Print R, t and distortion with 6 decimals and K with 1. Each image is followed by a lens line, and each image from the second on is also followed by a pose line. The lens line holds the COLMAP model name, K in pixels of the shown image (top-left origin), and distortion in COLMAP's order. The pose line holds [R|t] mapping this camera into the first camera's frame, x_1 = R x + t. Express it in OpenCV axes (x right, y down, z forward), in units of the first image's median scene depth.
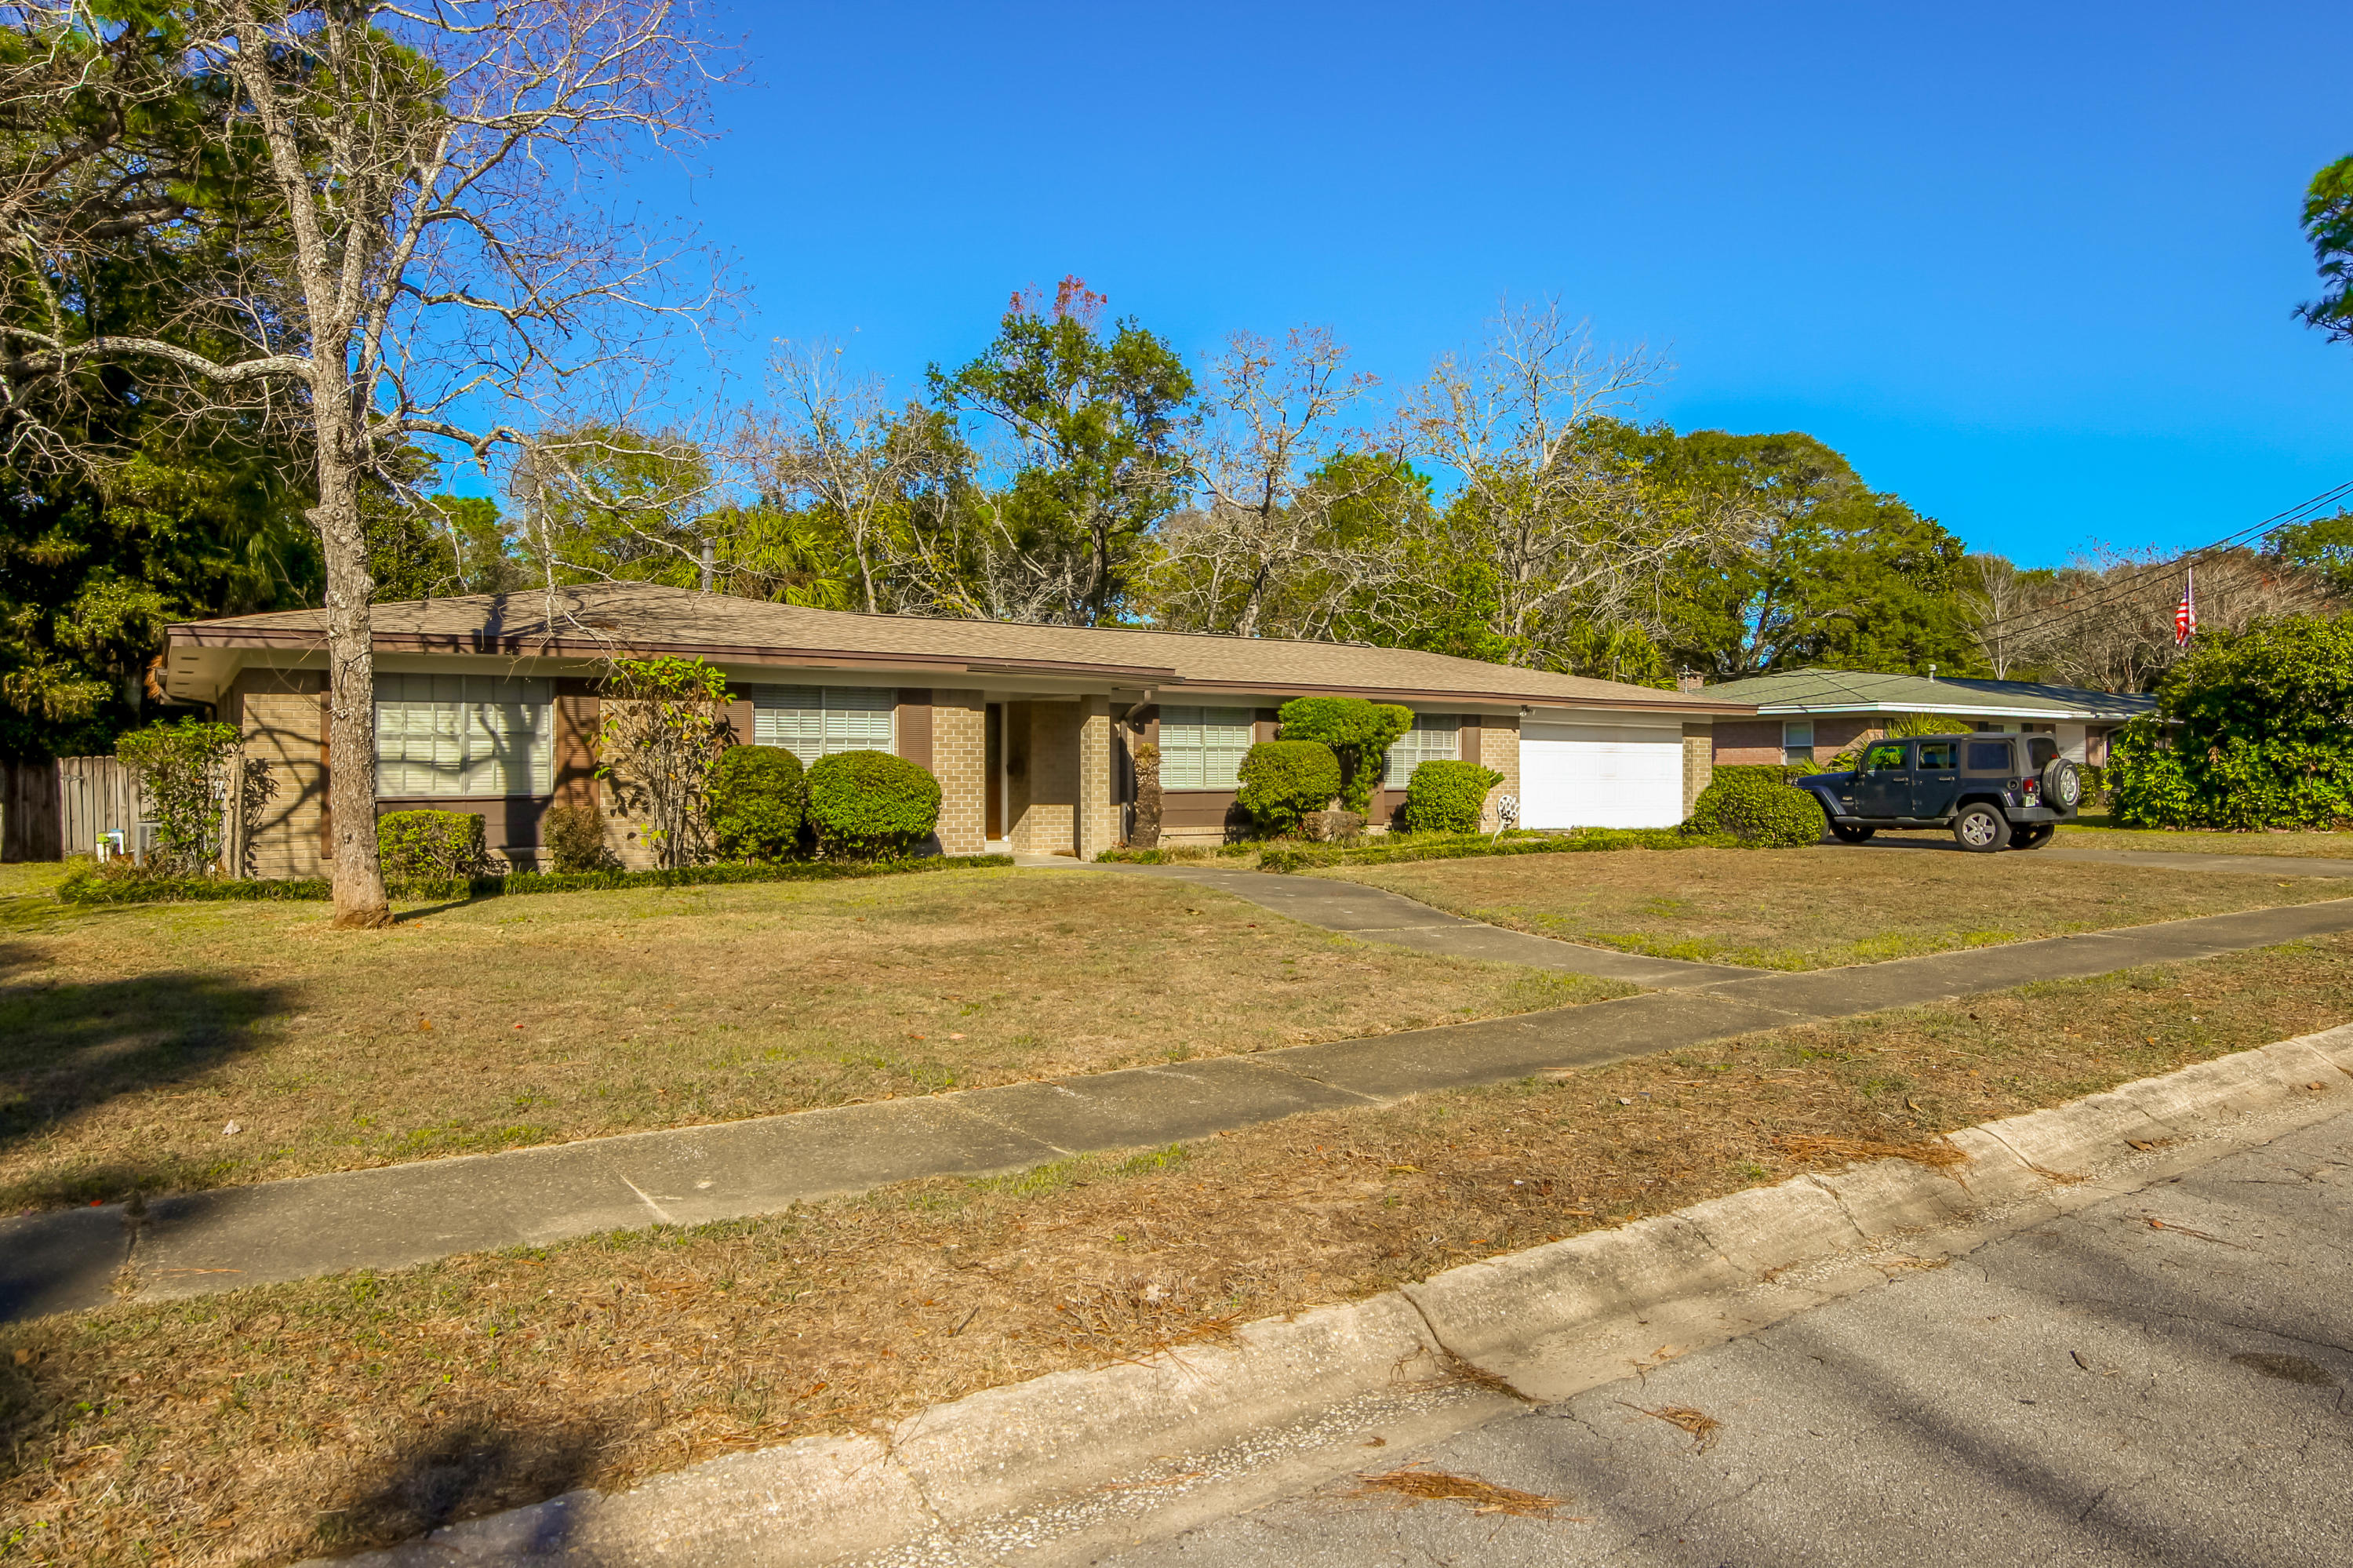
lens RADIAL K [[1520.0, 0, 1174.9], [0, 1520.0, 782.9], [0, 0, 1]] dist [-0.068955, 0.038342]
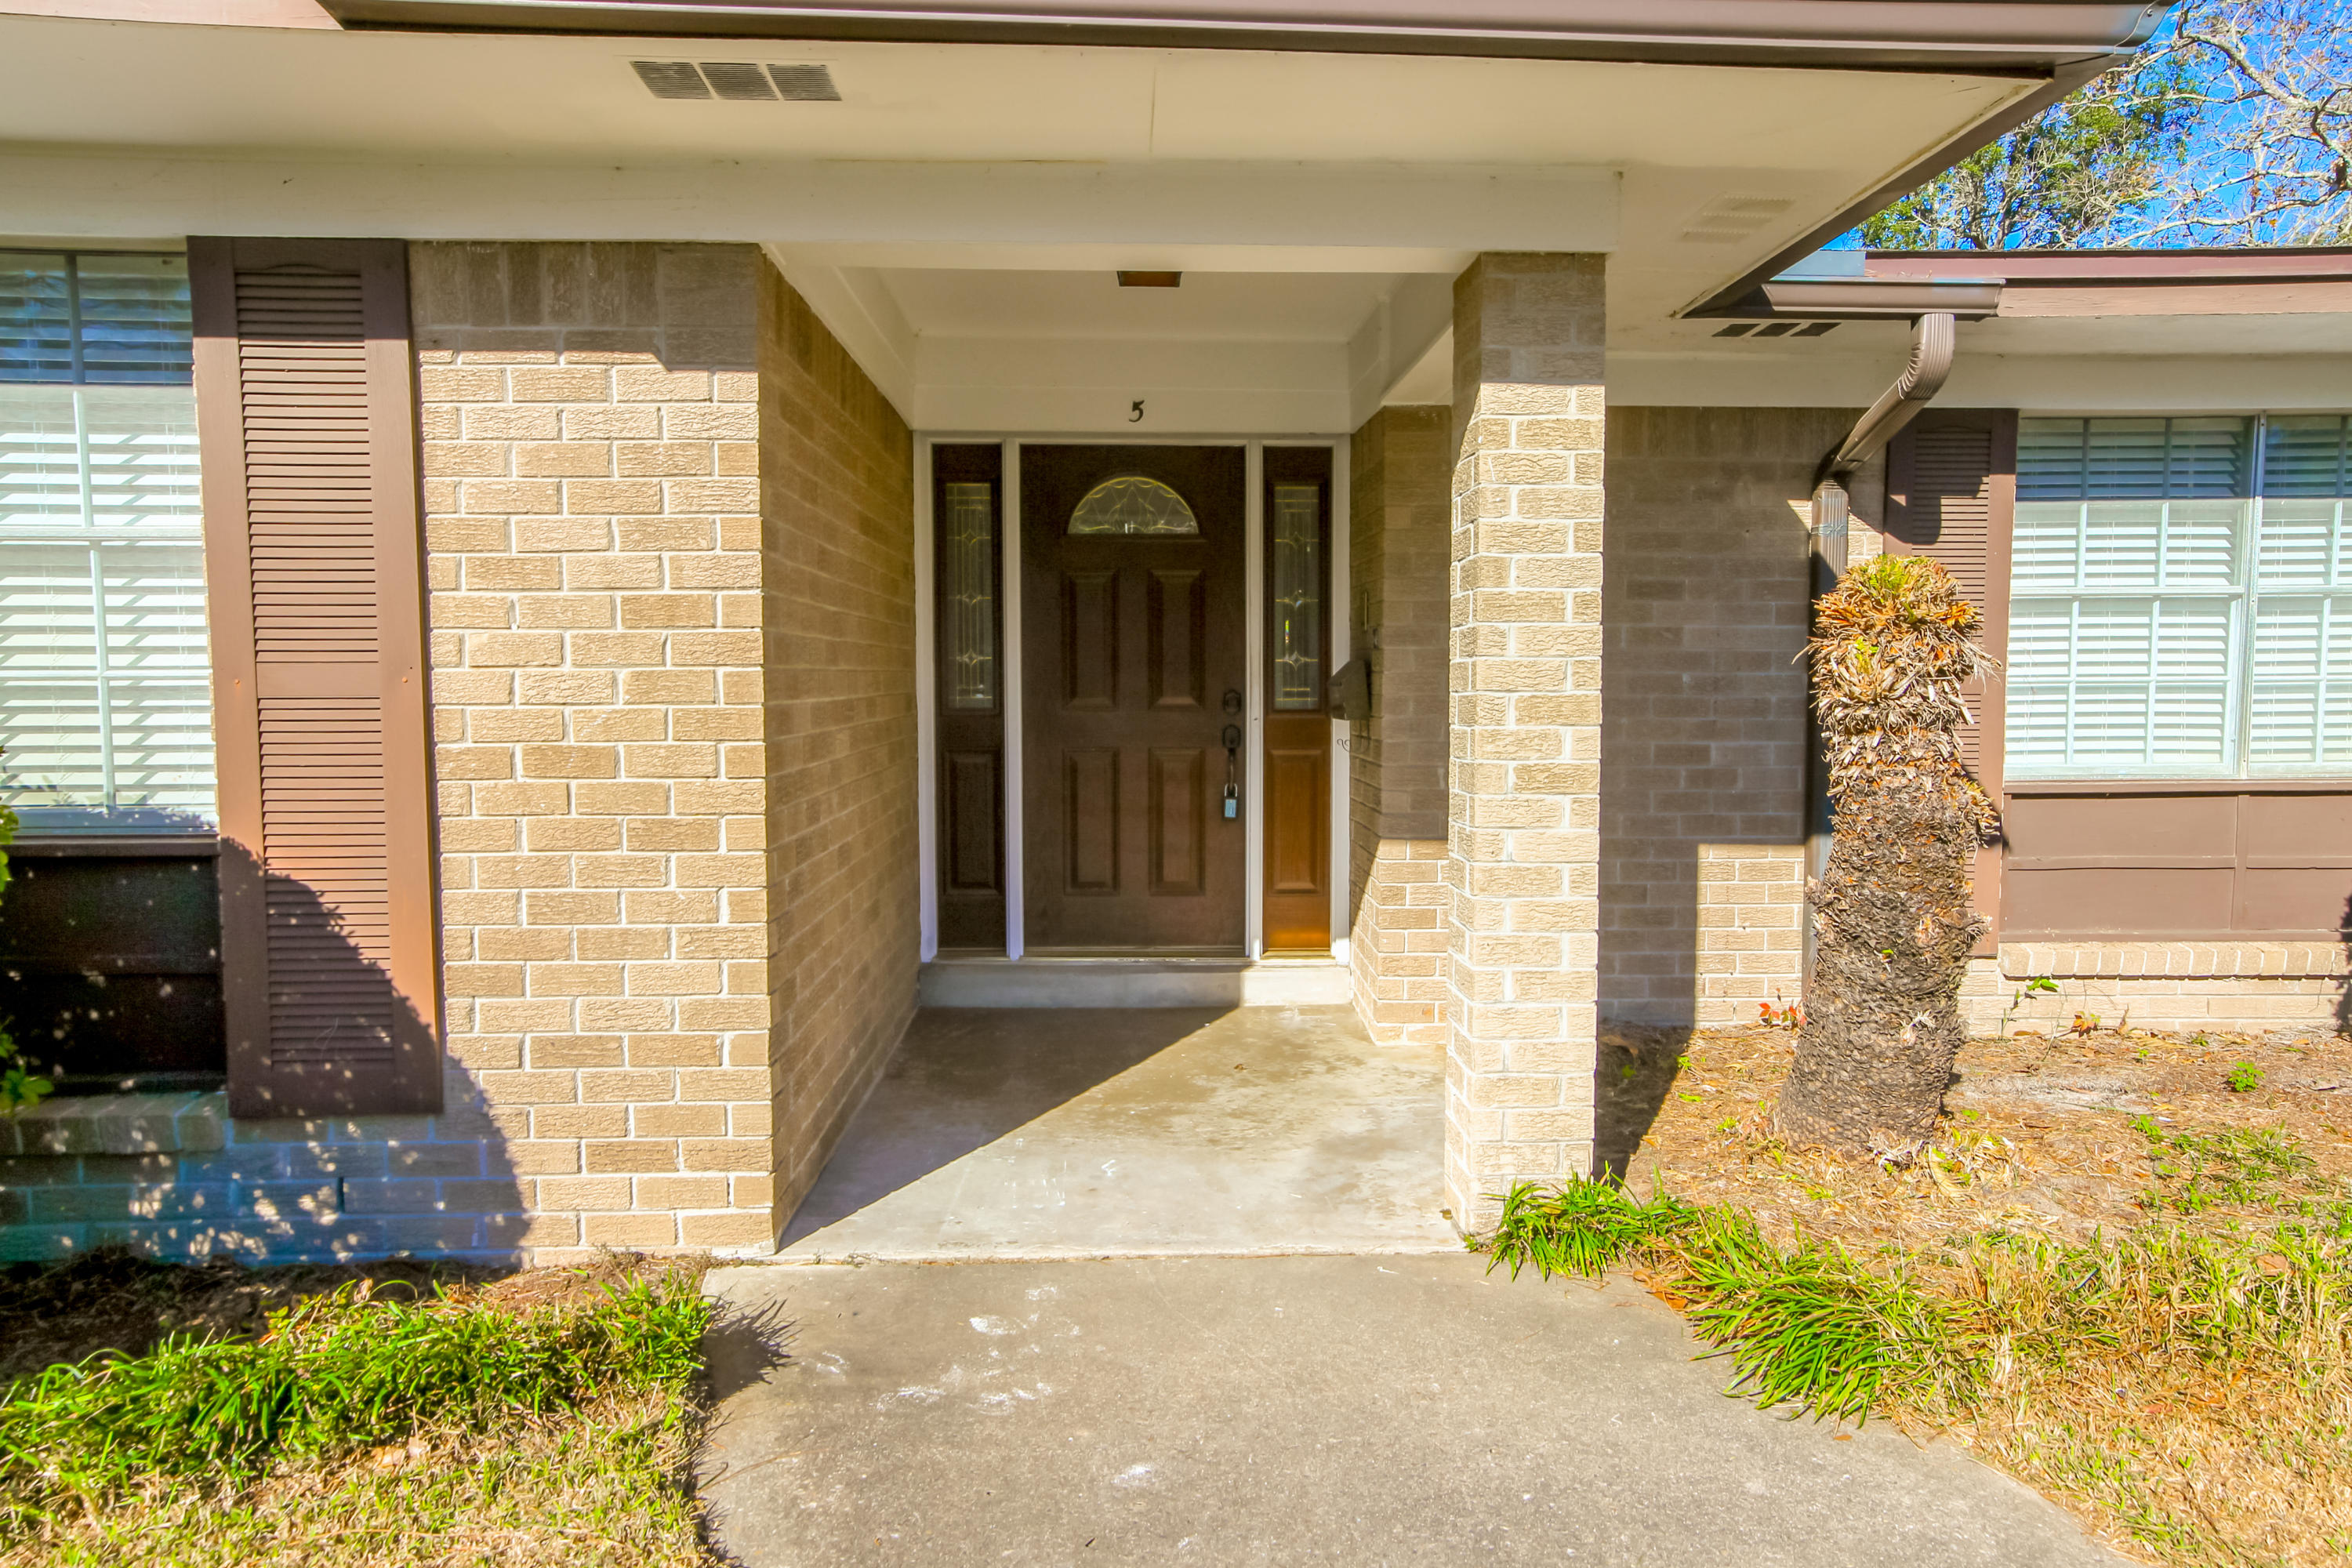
lens RADIAL K [[1519.3, 0, 1176.3], [0, 1519.3, 786.4], [0, 0, 1]] dist [-0.068955, 0.038342]
pose [[0.841276, 0.043322, -0.538867, 0.007358], [-0.004737, 0.997336, 0.072785, -0.012682], [0.540584, -0.058680, 0.839241, 0.858904]]
